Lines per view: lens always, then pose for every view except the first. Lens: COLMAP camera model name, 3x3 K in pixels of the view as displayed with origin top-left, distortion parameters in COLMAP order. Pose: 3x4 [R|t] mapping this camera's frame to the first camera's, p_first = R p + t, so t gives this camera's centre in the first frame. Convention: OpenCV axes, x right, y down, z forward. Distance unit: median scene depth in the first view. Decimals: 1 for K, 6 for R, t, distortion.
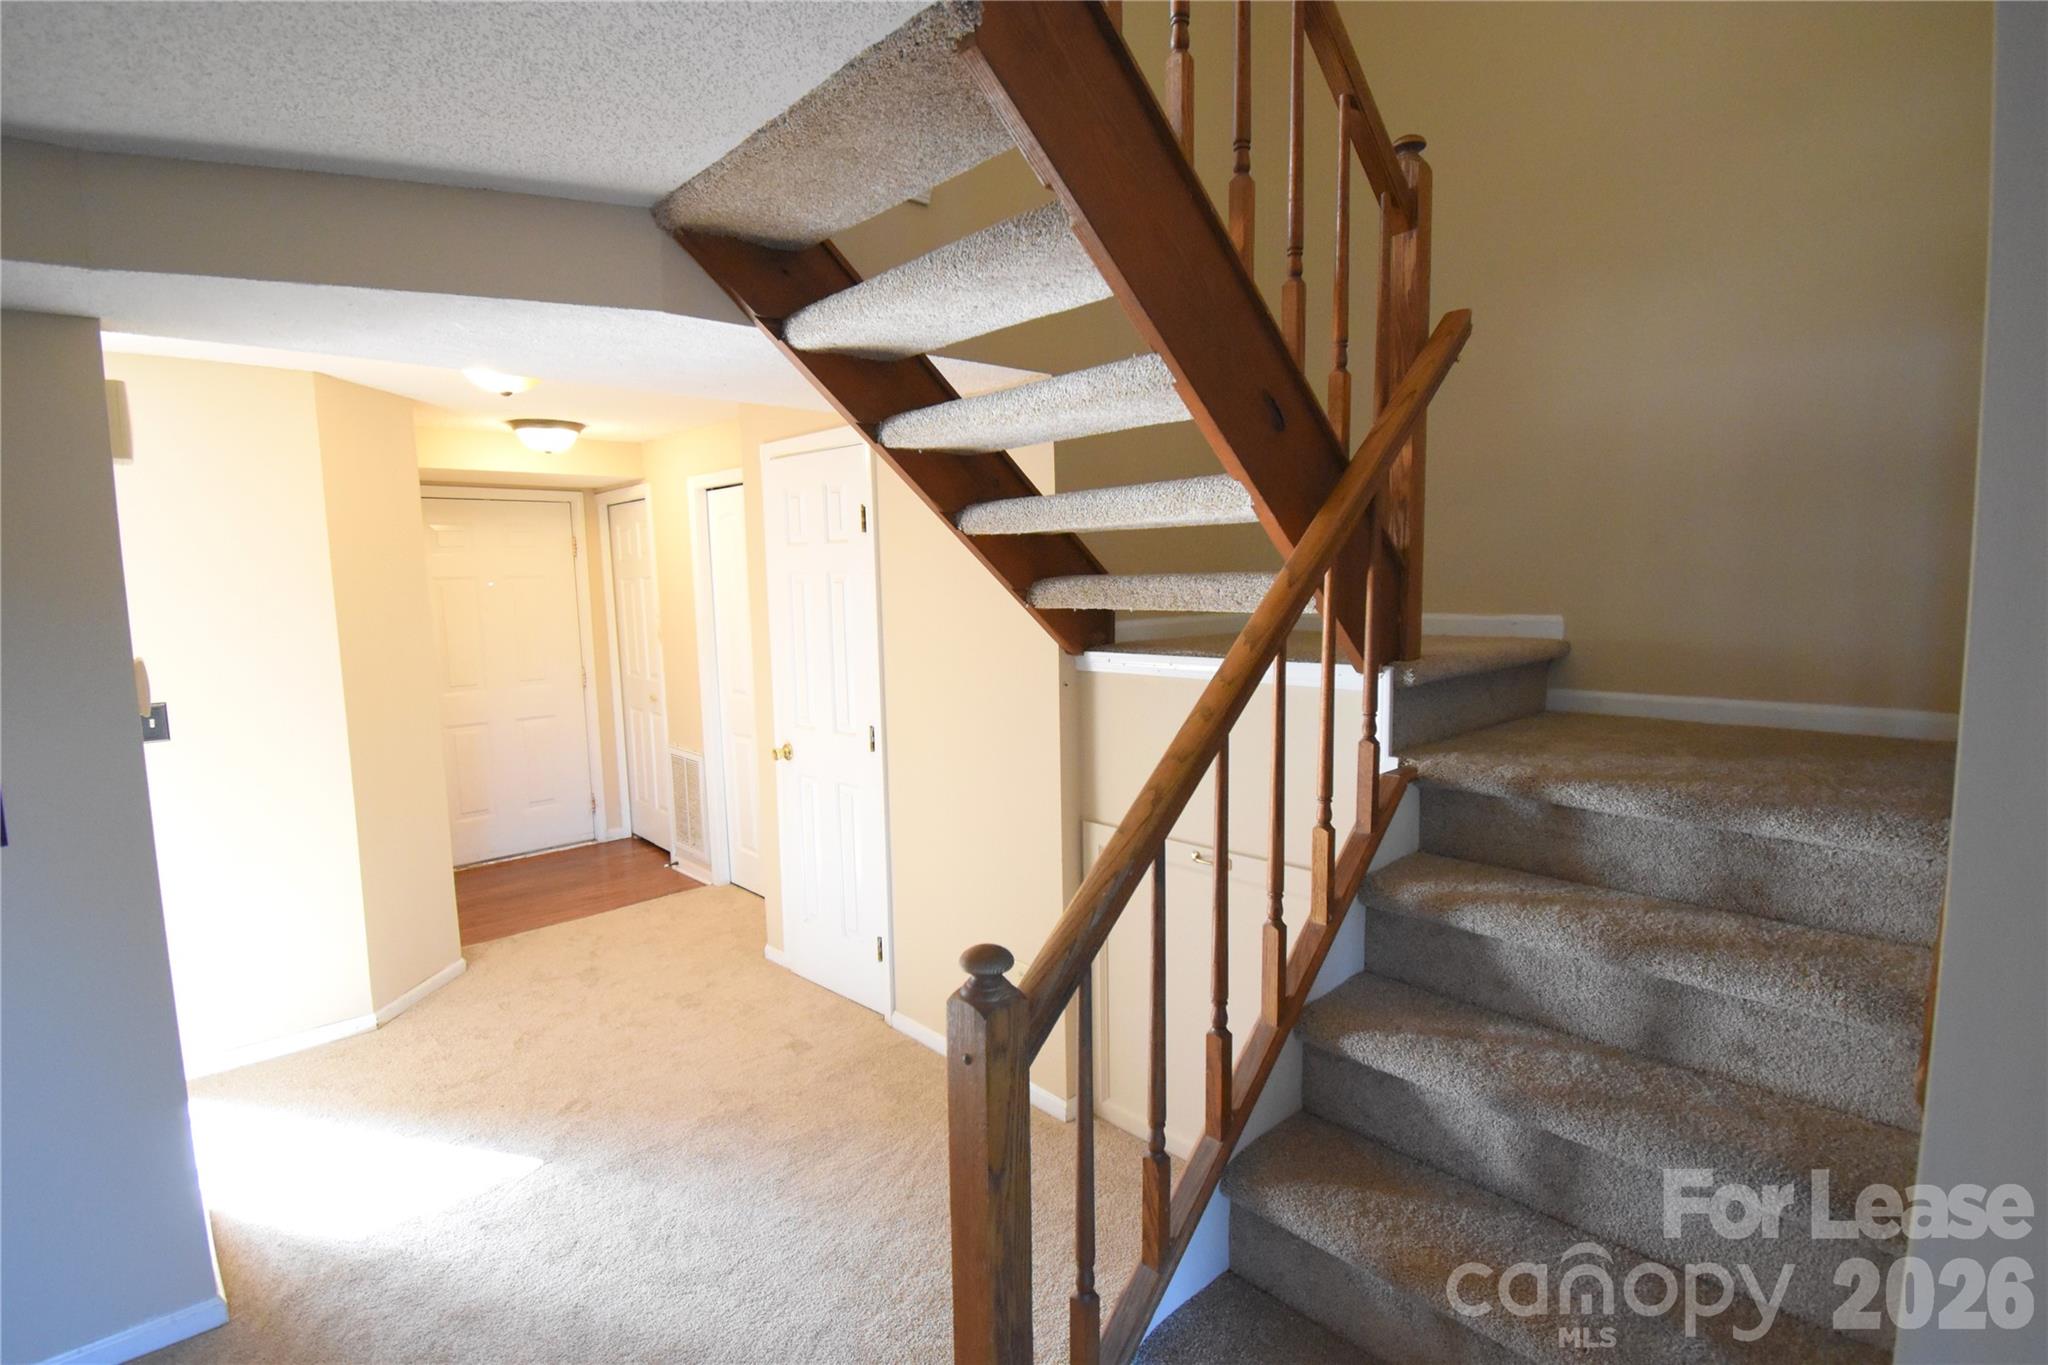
lens RADIAL K [[976.4, 0, 1025.0], [0, 976.4, 681.7], [0, 0, 1]] dist [-0.002011, -0.000979]
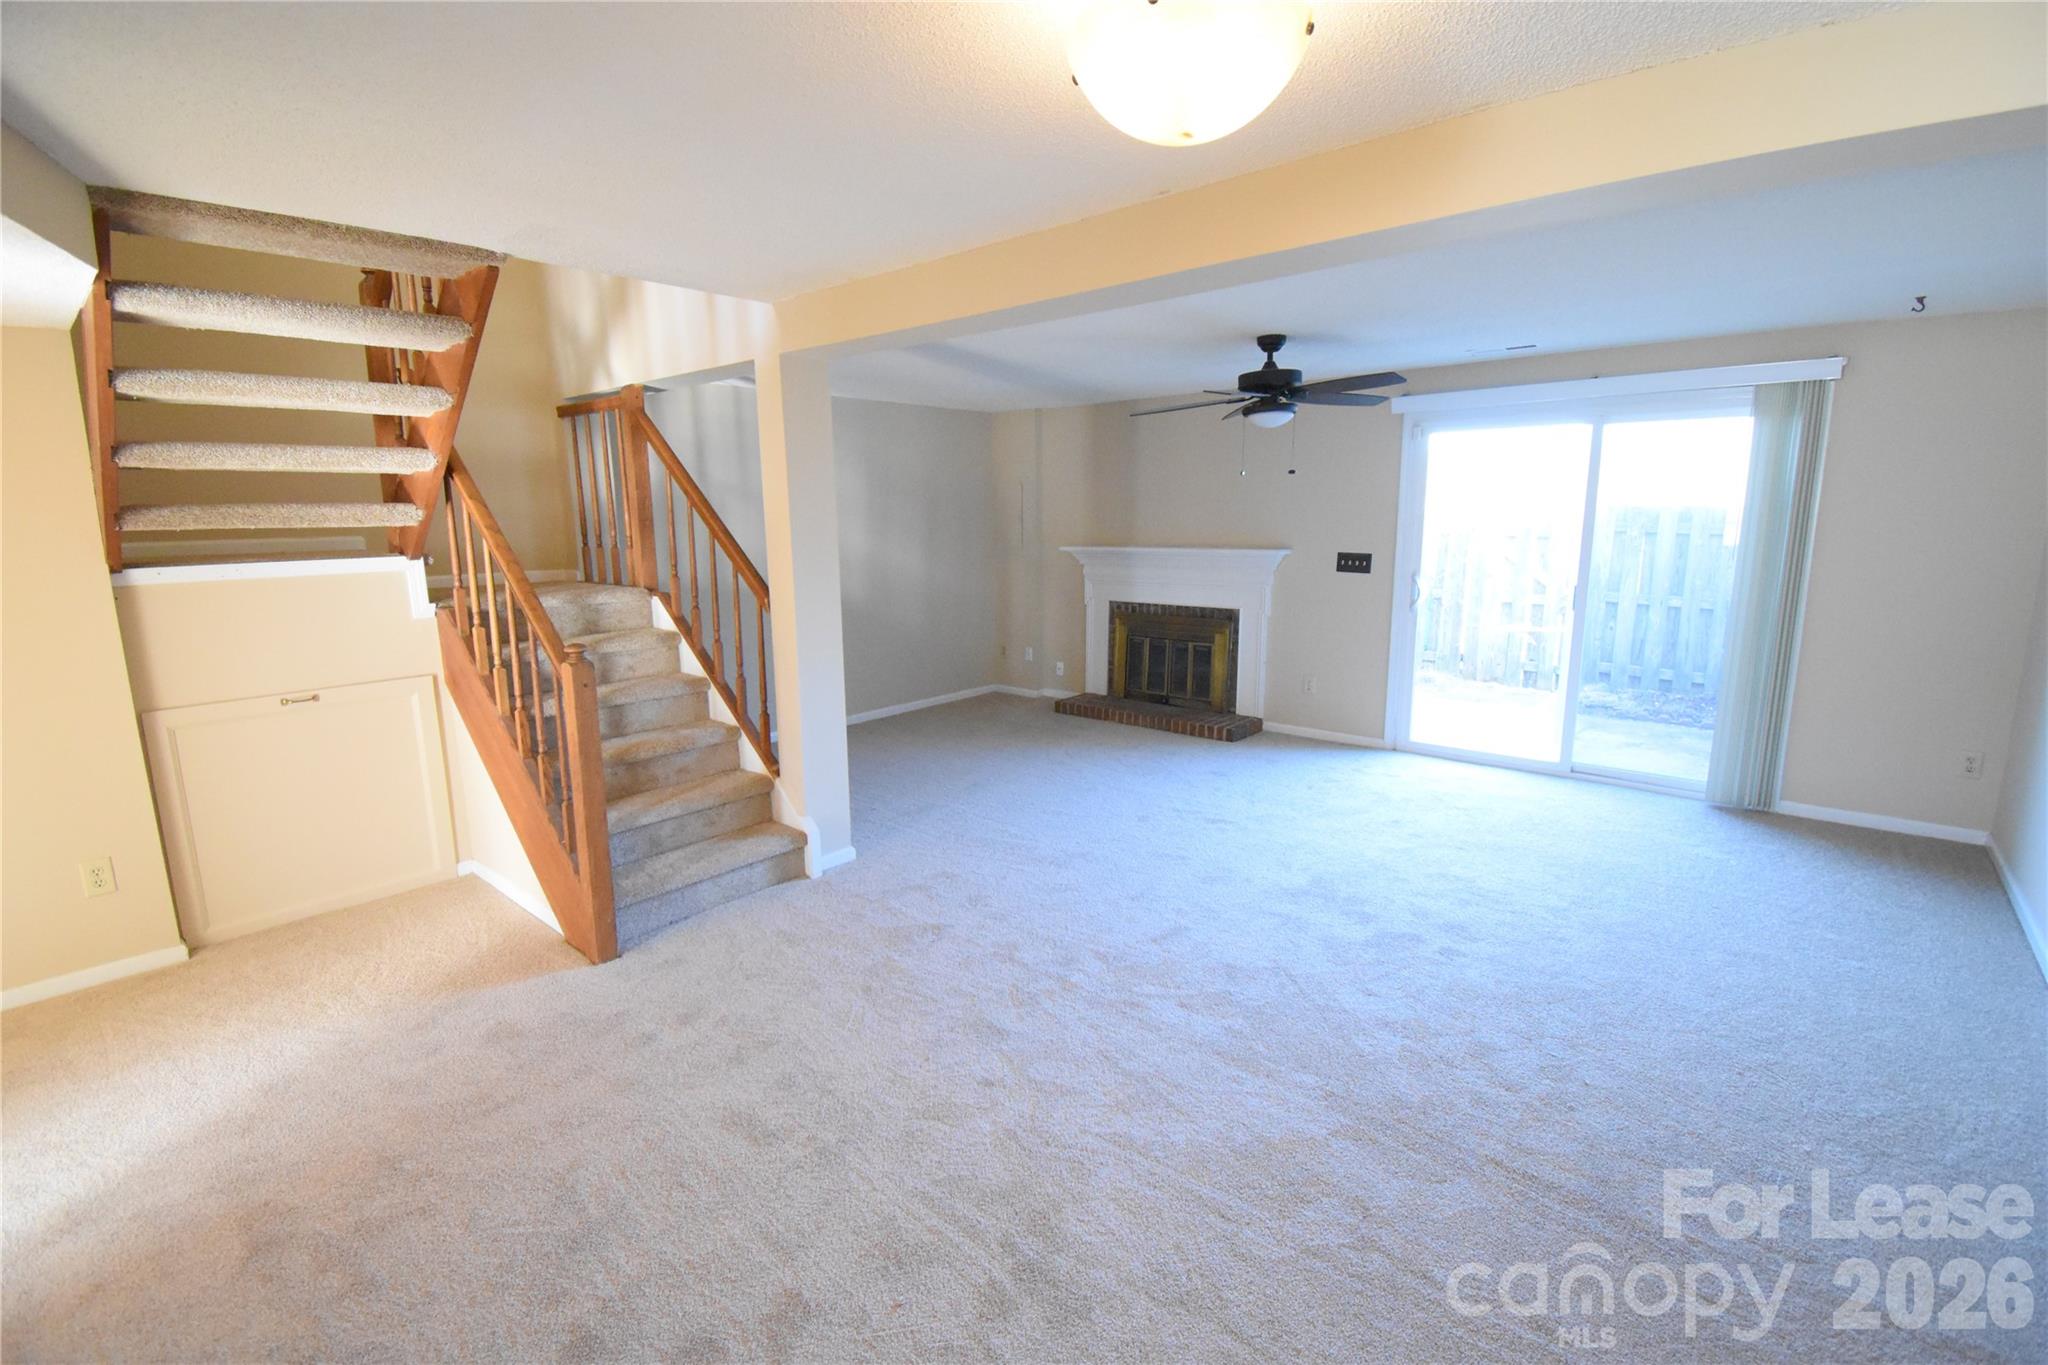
lens RADIAL K [[901.2, 0, 1023.3], [0, 901.2, 679.2], [0, 0, 1]] dist [0.026595, -0.029512]
pose [[-0.094485, -0.160158, 0.982559, -1.245836], [0.118696, 0.978122, 0.170848, 0.047281], [-0.988425, 0.132769, -0.073407, 0.006643]]
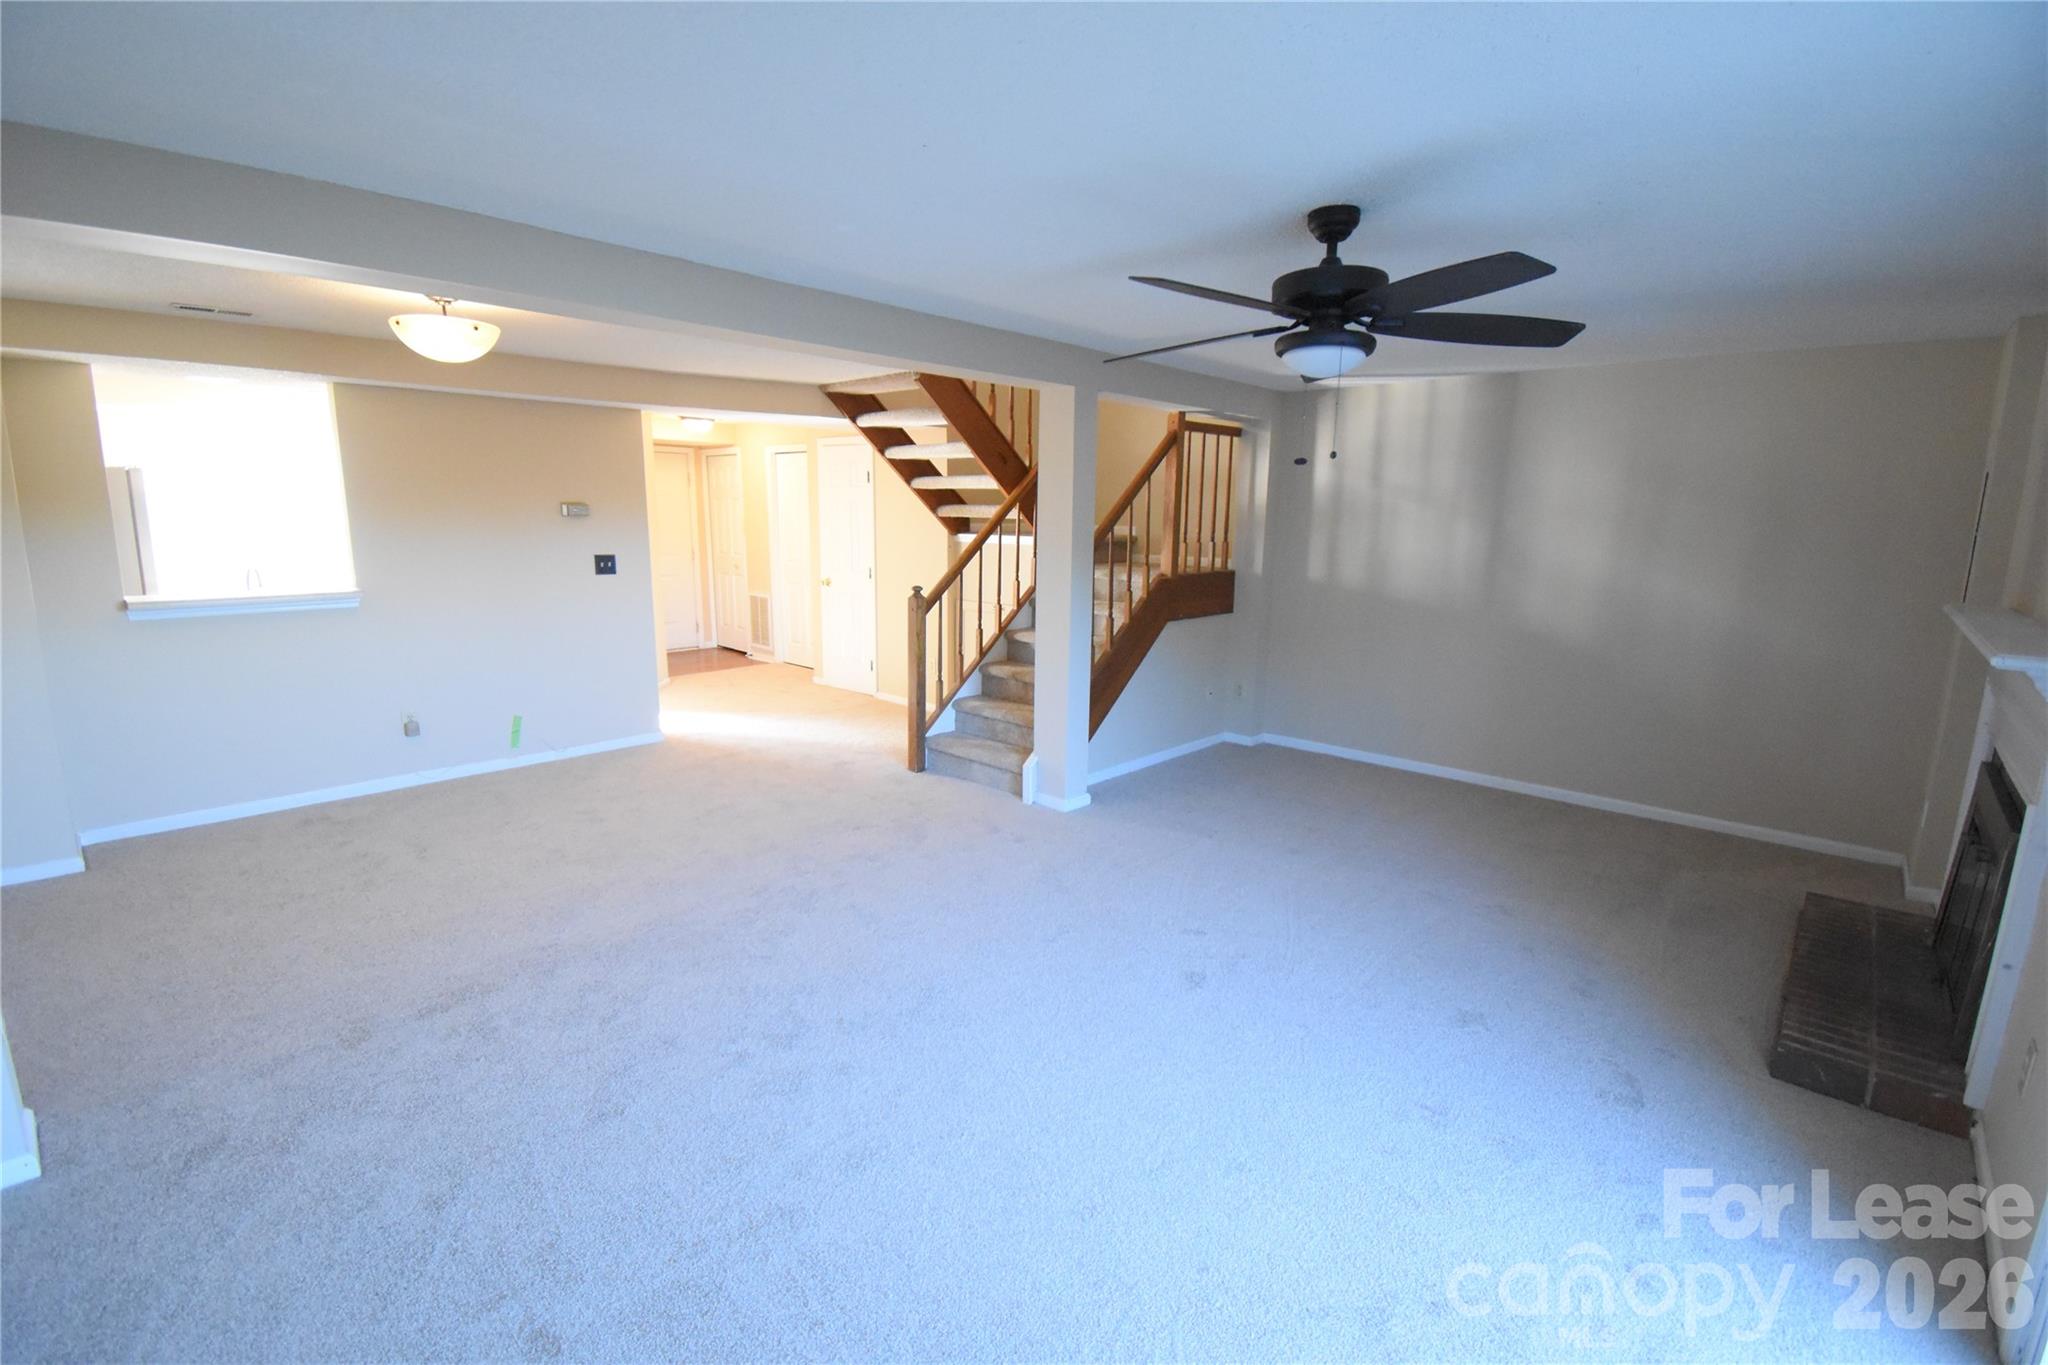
lens RADIAL K [[901.2, 0, 1023.3], [0, 901.2, 679.2], [0, 0, 1]] dist [0.026595, -0.029512]
pose [[0.997267, 0.024446, 0.069719, 0.084632], [-0.029645, 0.996778, 0.074532, 0.188766], [-0.067672, -0.076395, 0.994779, -1.596807]]
